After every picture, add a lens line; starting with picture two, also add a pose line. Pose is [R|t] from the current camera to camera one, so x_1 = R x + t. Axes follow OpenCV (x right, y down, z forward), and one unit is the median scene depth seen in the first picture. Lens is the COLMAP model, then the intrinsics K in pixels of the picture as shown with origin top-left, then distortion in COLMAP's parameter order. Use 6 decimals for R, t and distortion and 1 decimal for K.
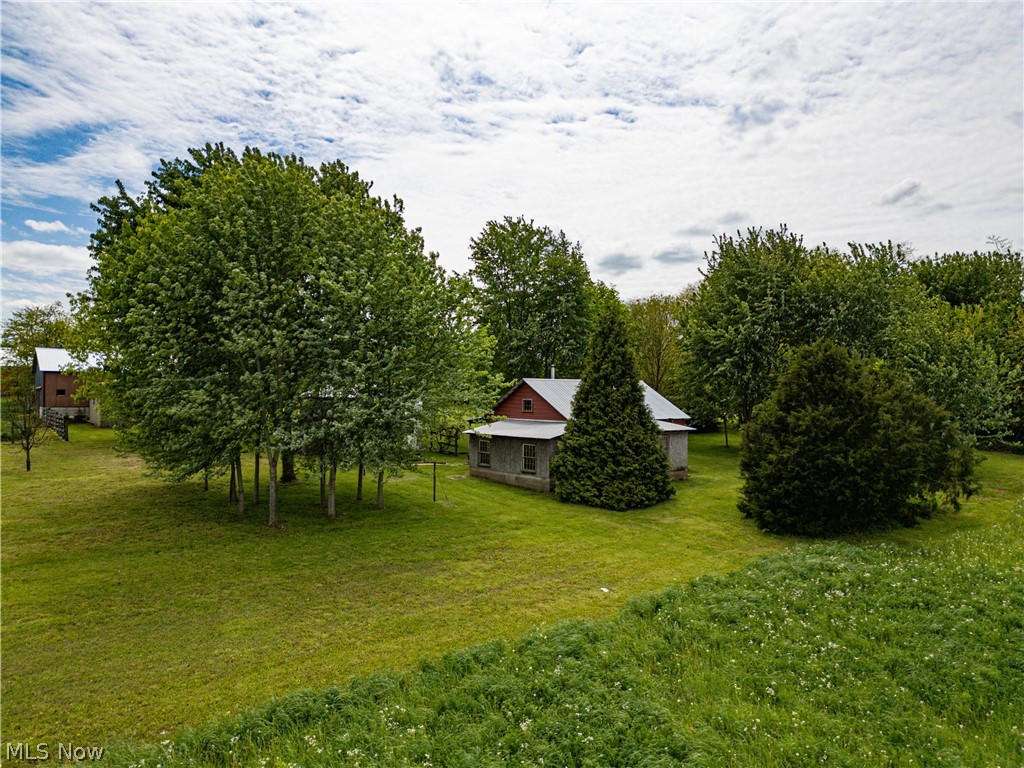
lens RADIAL K [[709.9, 0, 511.6], [0, 709.9, 383.9], [0, 0, 1]] dist [0.070927, -0.059819]
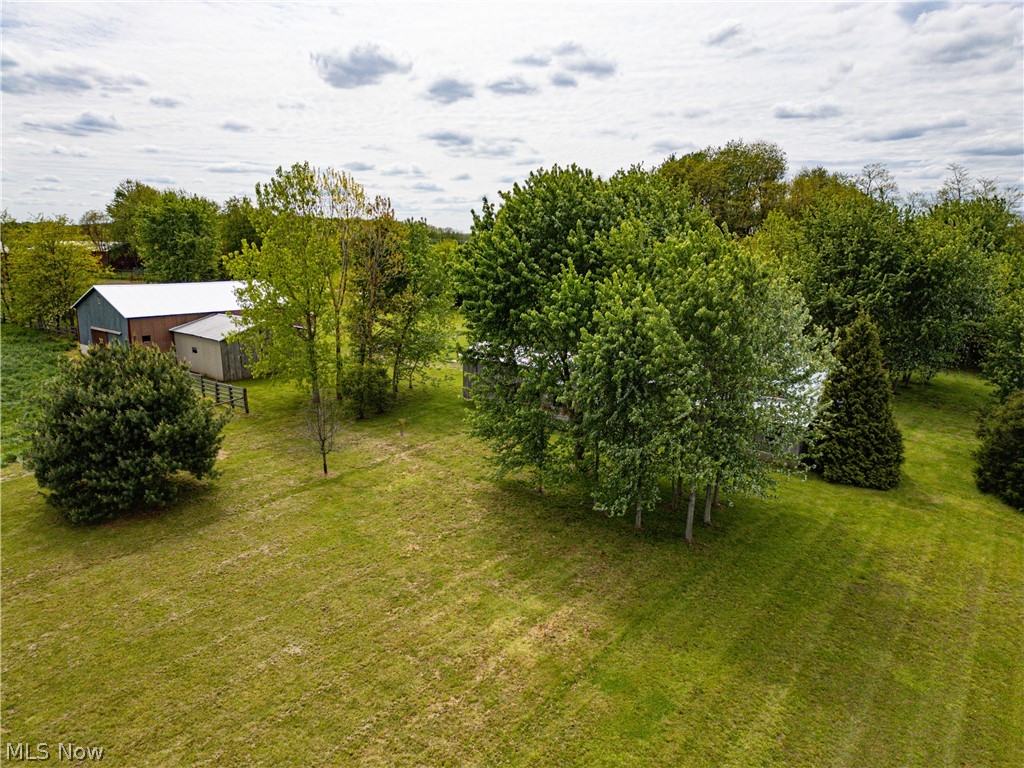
lens RADIAL K [[709.9, 0, 511.9], [0, 709.9, 385.0], [0, 0, 1]] dist [0.070927, -0.059819]
pose [[0.967137, -0.044190, 0.250385, -0.747866], [-0.014815, 0.973313, 0.229002, -0.267065], [-0.253823, -0.225186, 0.940673, 0.016387]]
